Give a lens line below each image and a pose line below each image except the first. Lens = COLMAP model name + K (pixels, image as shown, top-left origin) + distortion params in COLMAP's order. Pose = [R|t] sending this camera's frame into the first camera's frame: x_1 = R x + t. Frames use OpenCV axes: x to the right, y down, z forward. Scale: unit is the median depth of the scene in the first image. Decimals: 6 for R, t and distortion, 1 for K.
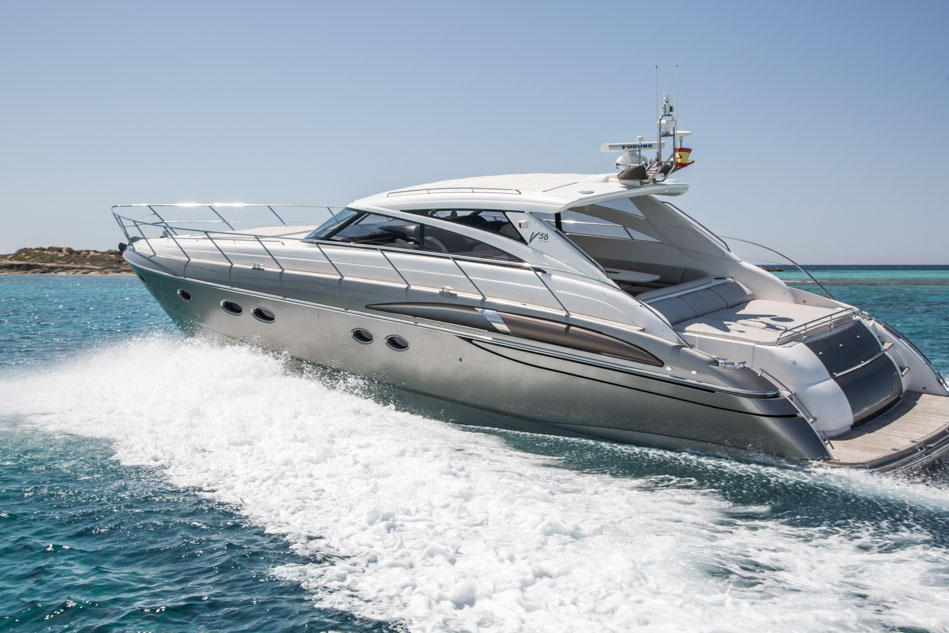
lens RADIAL K [[1106.8, 0, 460.0], [0, 1106.8, 312.8], [0, 0, 1]] dist [-0.003671, 0.000000]
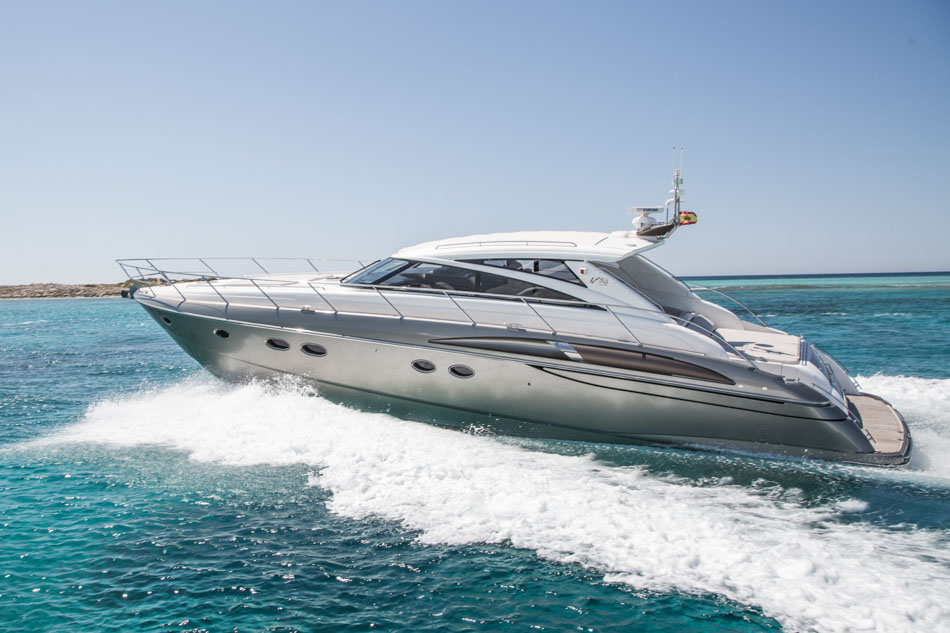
lens RADIAL K [[671.7, 0, 498.3], [0, 671.7, 313.1], [0, 0, 1]] dist [0.029251, 0.001759]
pose [[0.940594, -0.033046, 0.337922, -0.275881], [0.035241, 0.999379, -0.000362, -0.035331], [-0.337700, 0.012249, 0.941174, 0.318942]]
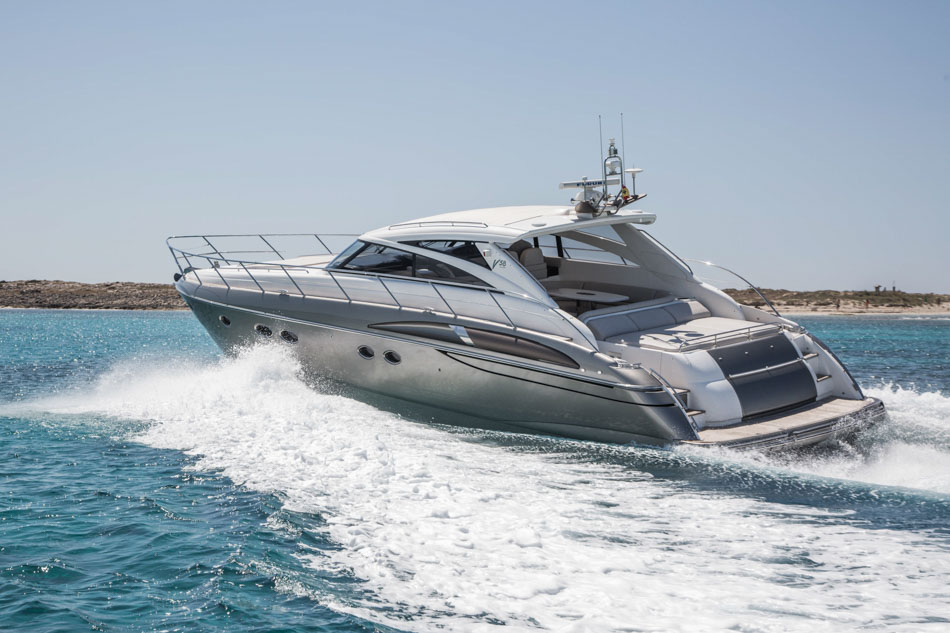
lens RADIAL K [[1543.2, 0, 476.0], [0, 1543.2, 315.8], [0, 0, 1]] dist [0.019898, 0.000000]
pose [[0.990247, -0.007536, -0.139119, 0.263288], [0.002720, 0.999391, -0.034780, 0.042013], [0.139296, 0.034063, 0.989665, -0.595612]]
